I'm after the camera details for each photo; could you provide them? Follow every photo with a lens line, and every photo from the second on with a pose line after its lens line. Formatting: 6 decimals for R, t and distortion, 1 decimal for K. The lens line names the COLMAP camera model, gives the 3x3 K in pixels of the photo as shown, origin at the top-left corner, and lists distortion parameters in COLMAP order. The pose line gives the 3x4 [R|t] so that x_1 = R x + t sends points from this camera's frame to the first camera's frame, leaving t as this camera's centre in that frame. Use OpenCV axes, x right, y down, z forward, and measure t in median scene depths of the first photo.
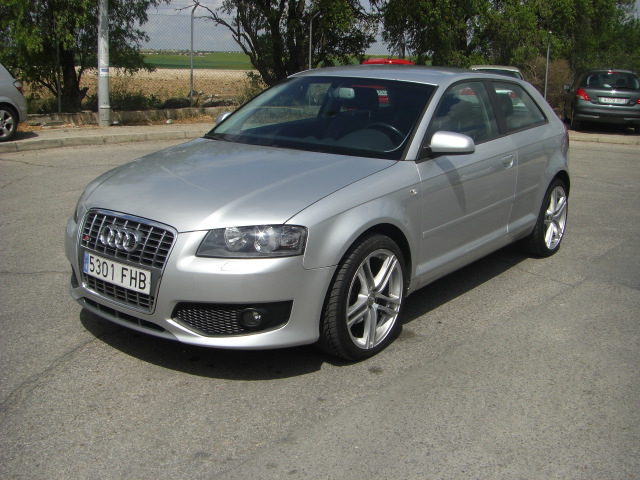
lens RADIAL K [[706.3, 0, 316.6], [0, 706.3, 238.9], [0, 0, 1]] dist [-0.141541, 0.000000]
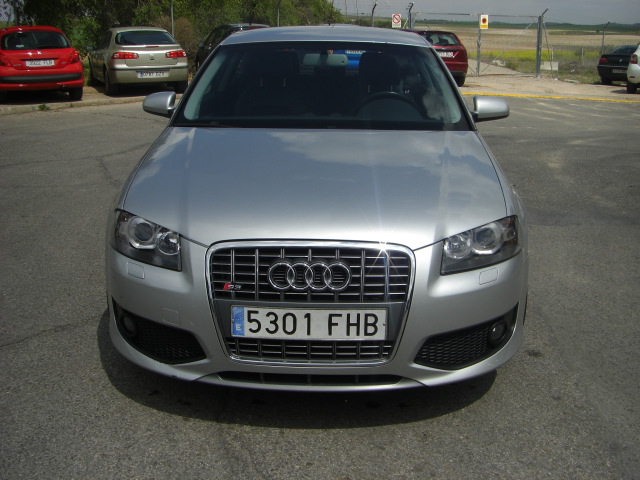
lens RADIAL K [[706.3, 0, 318.4], [0, 706.3, 240.3], [0, 0, 1]] dist [-0.141541, 0.000000]
pose [[0.807610, -0.183605, 0.560407, -0.680253], [0.152091, 0.982998, 0.102876, -0.110162], [-0.569767, 0.002150, 0.821803, 0.411064]]
